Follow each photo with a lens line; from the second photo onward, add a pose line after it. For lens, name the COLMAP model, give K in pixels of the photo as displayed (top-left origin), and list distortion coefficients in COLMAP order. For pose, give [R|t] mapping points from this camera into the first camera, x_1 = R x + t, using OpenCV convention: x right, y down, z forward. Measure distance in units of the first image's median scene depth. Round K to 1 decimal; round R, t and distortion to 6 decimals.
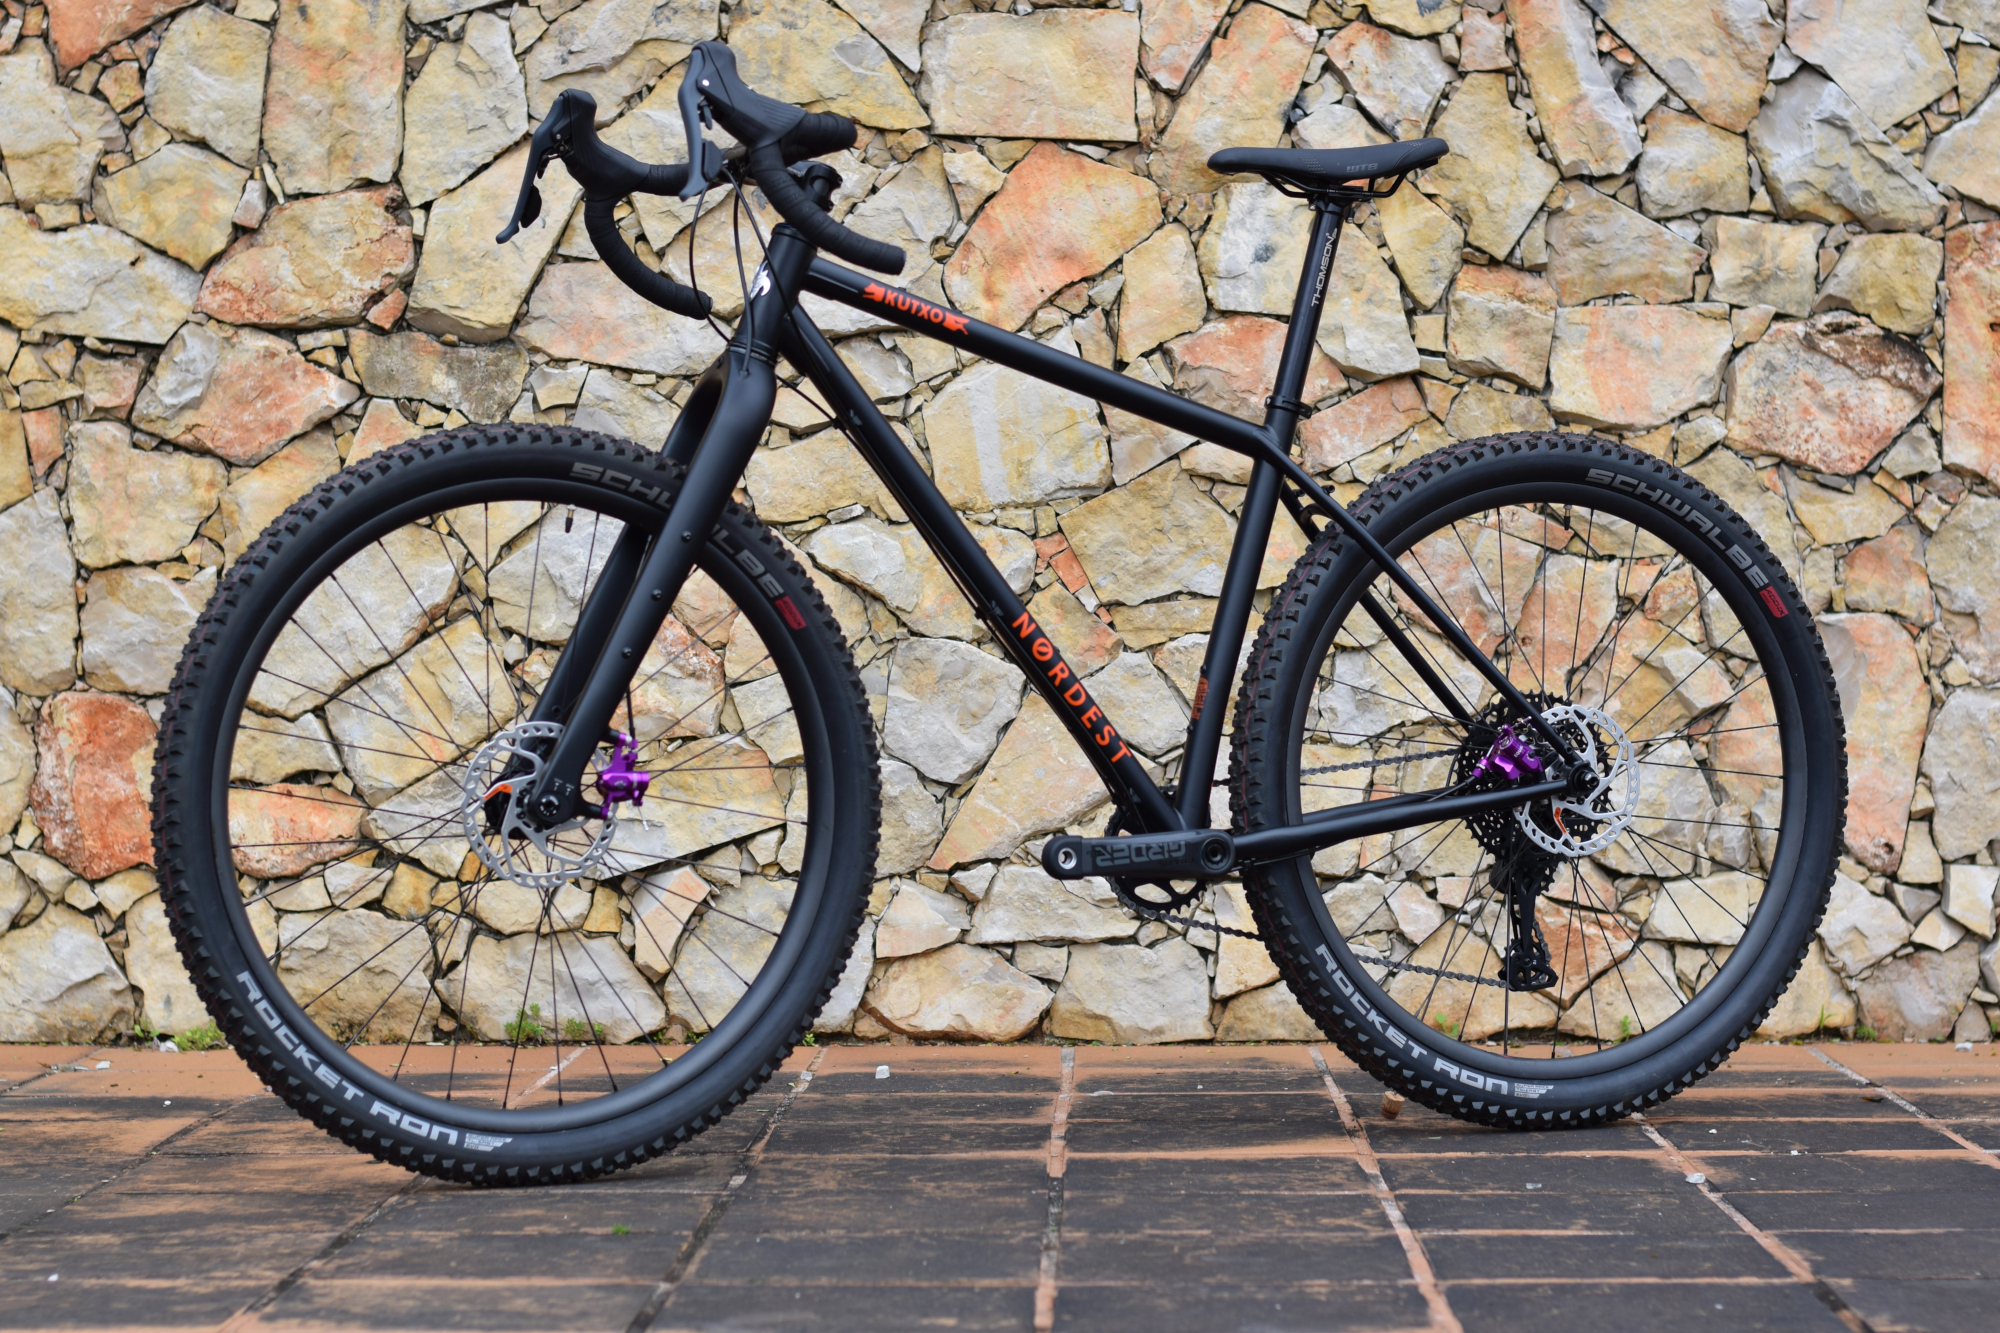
lens RADIAL K [[4754.3, 0, 989.9], [0, 4754.3, 678.5], [0, 0, 1]] dist [-0.087396, 0.000000]
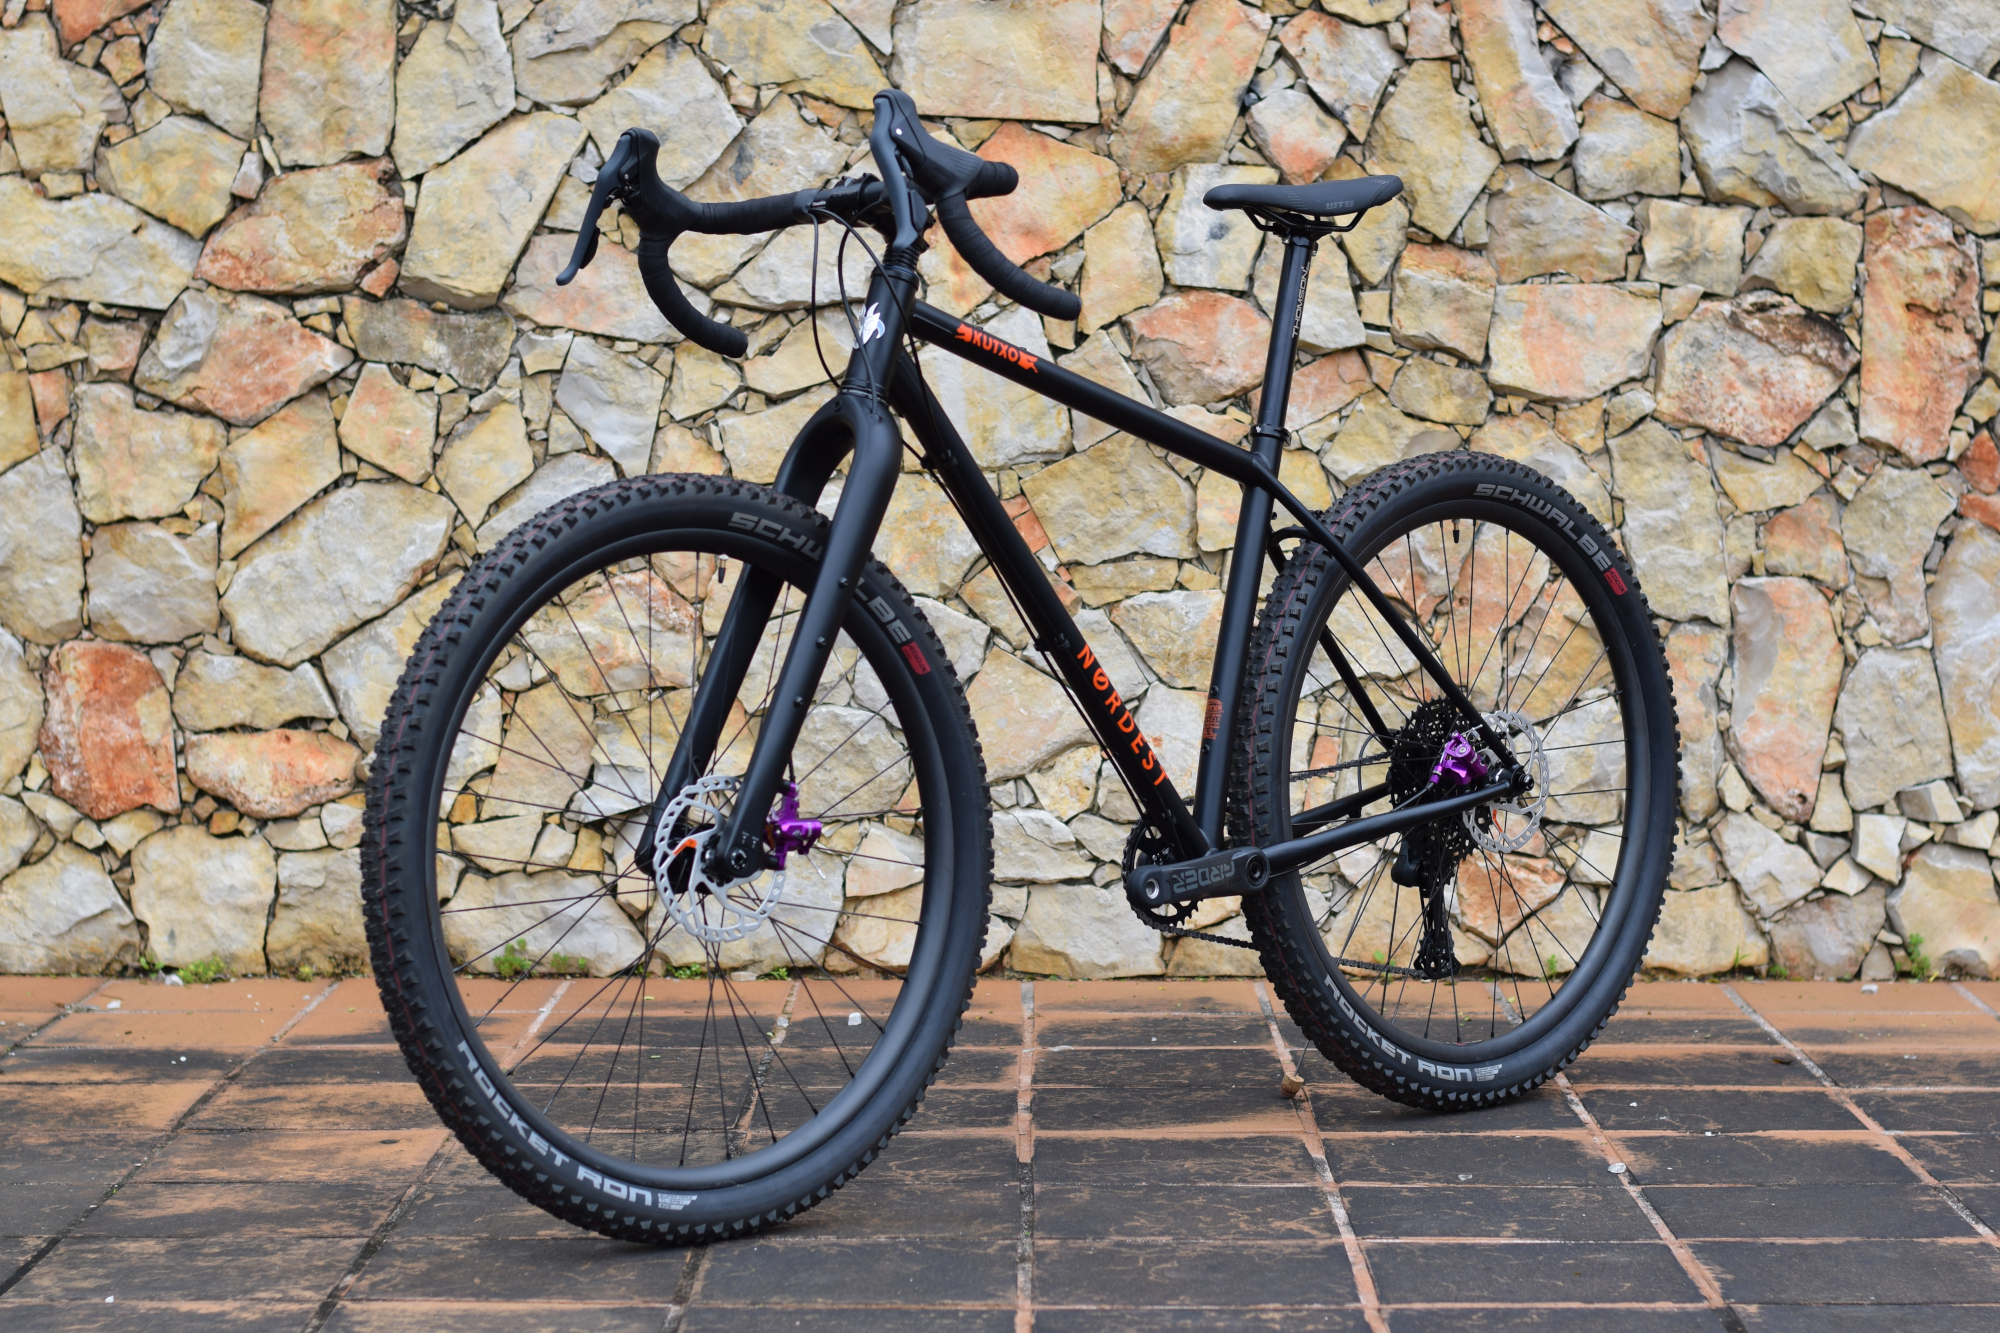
lens RADIAL K [[4754.3, 0, 1071.5], [0, 4754.3, 700.4], [0, 0, 1]] dist [-0.087396, 0.000000]
pose [[0.999452, 0.004464, 0.032785, -0.008716], [-0.006495, 0.998048, 0.062117, -0.050961], [-0.032444, -0.062296, 0.997530, -0.052567]]
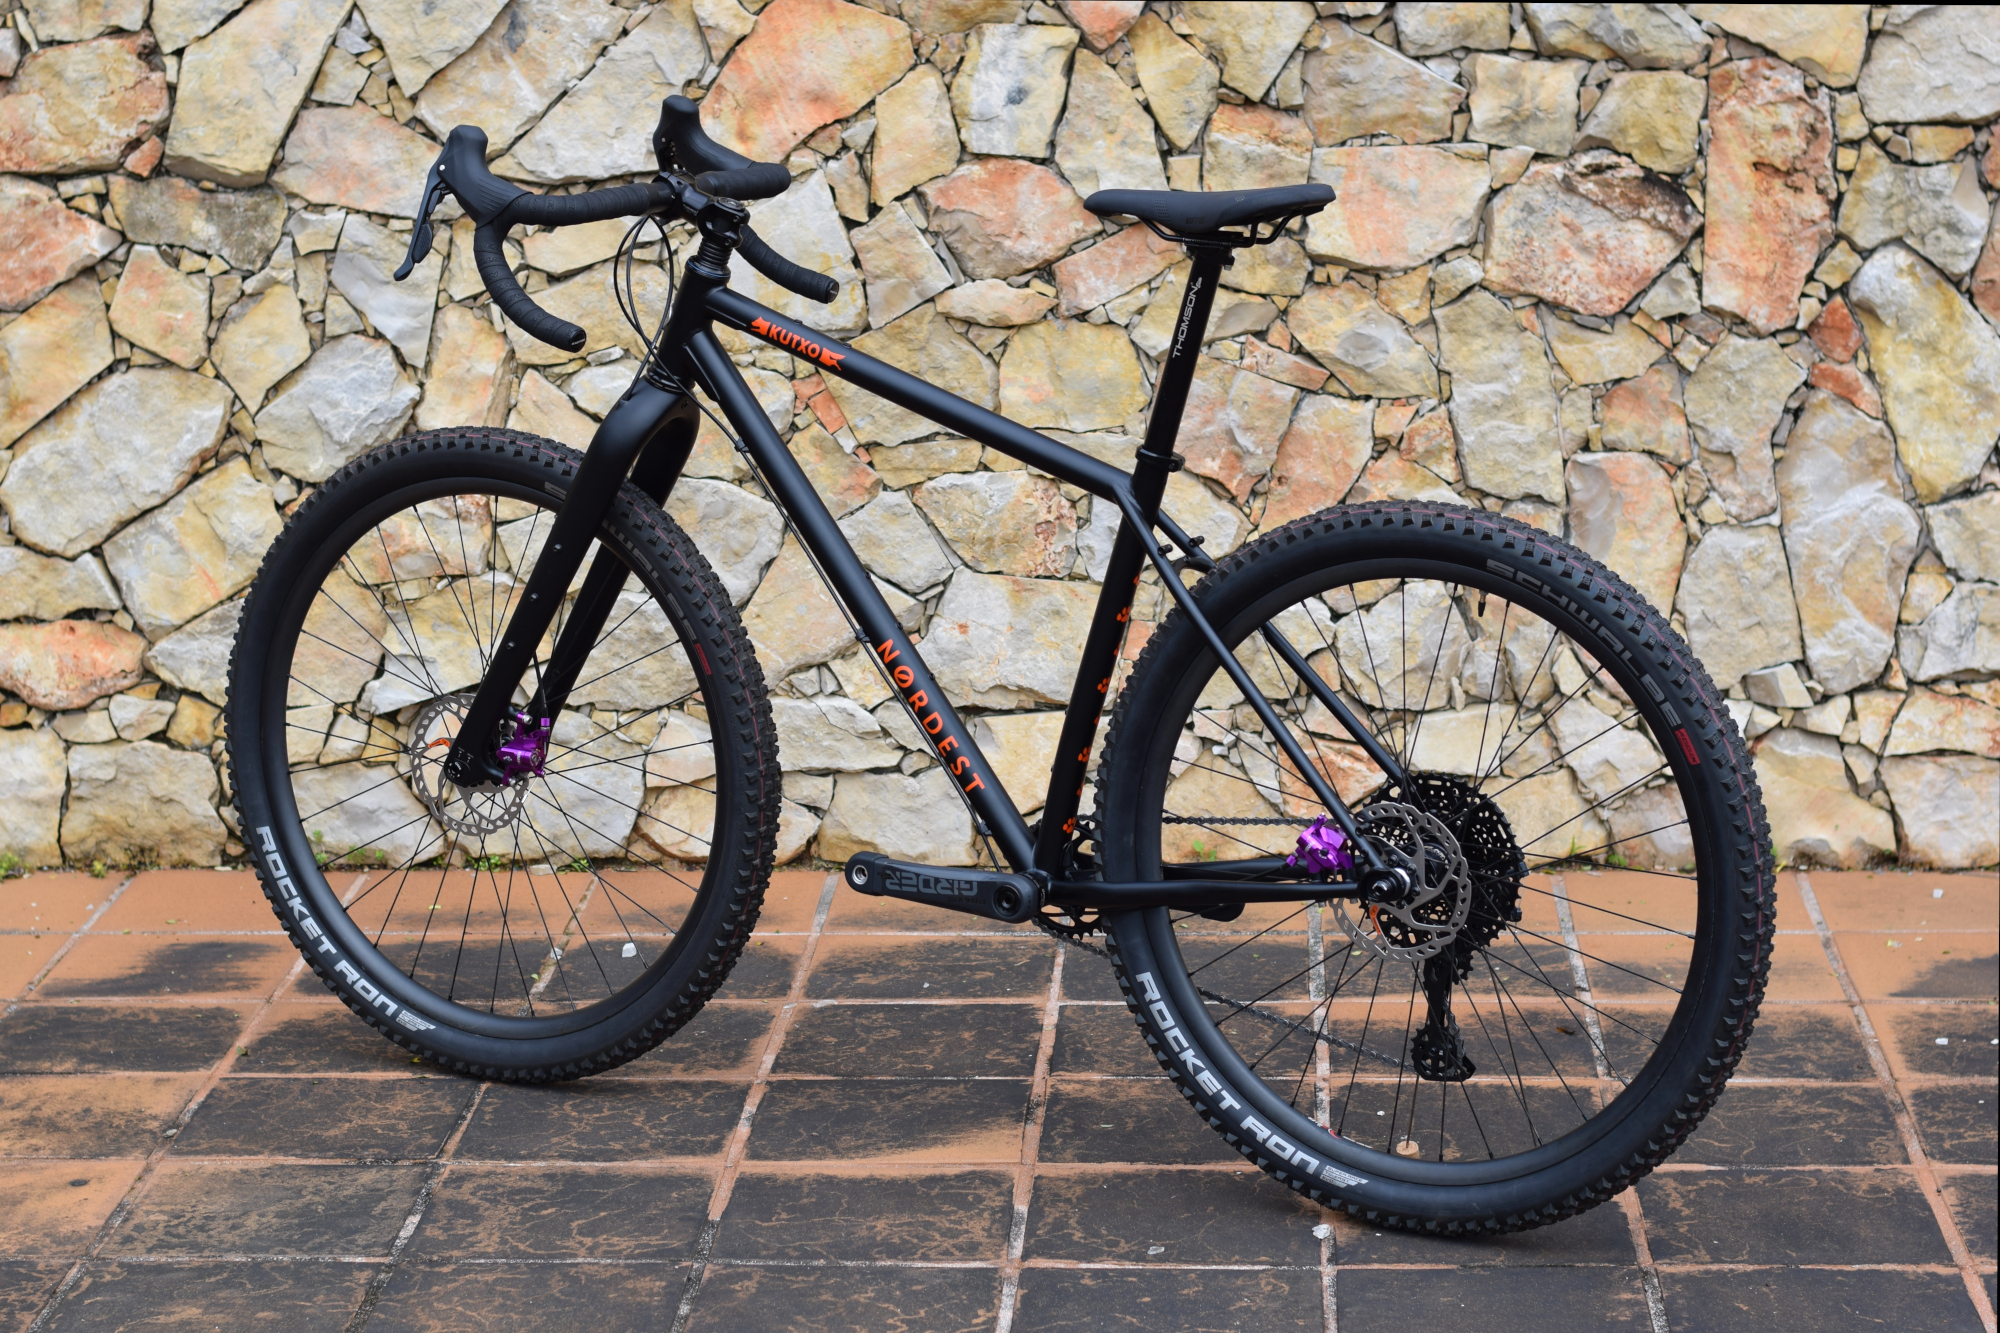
lens RADIAL K [[4754.3, 0, 961.2], [0, 4754.3, 695.8], [0, 0, 1]] dist [-0.087396, 0.000000]
pose [[0.999219, -0.004552, -0.039262, 0.084299], [0.012327, 0.979694, 0.200121, -0.164956], [0.037553, -0.200448, 0.978984, 0.005295]]
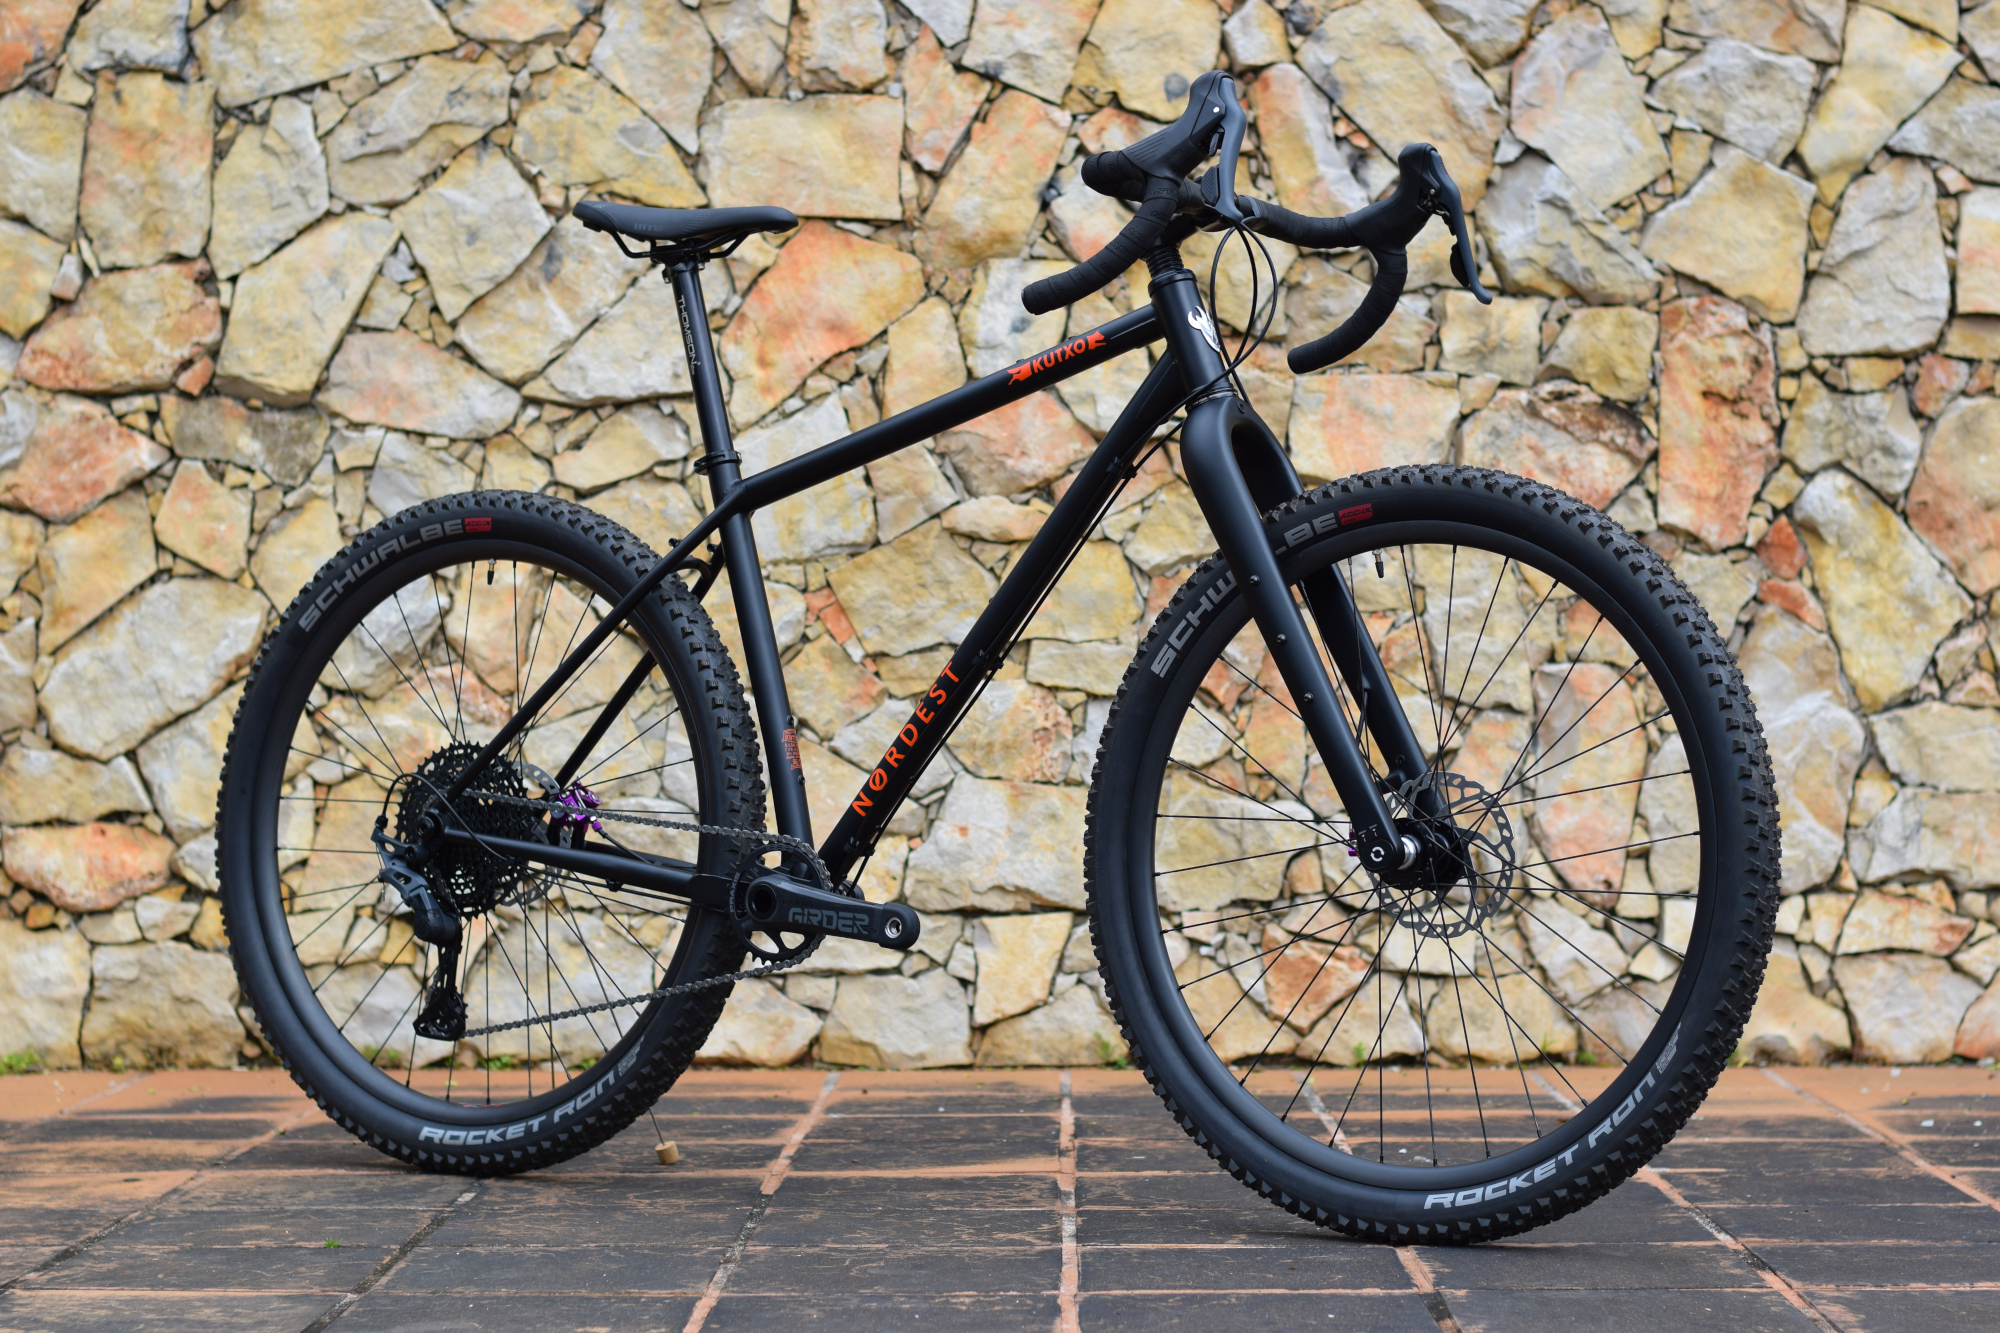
lens RADIAL K [[4487.2, 0, 1038.7], [0, 4487.2, 670.1], [0, 0, 1]] dist [-0.090817, 0.000000]
pose [[0.999786, 0.000985, 0.020675, 0.041061], [-0.000736, 0.999927, -0.012050, -0.000130], [-0.020685, 0.012032, 0.999714, -0.002995]]
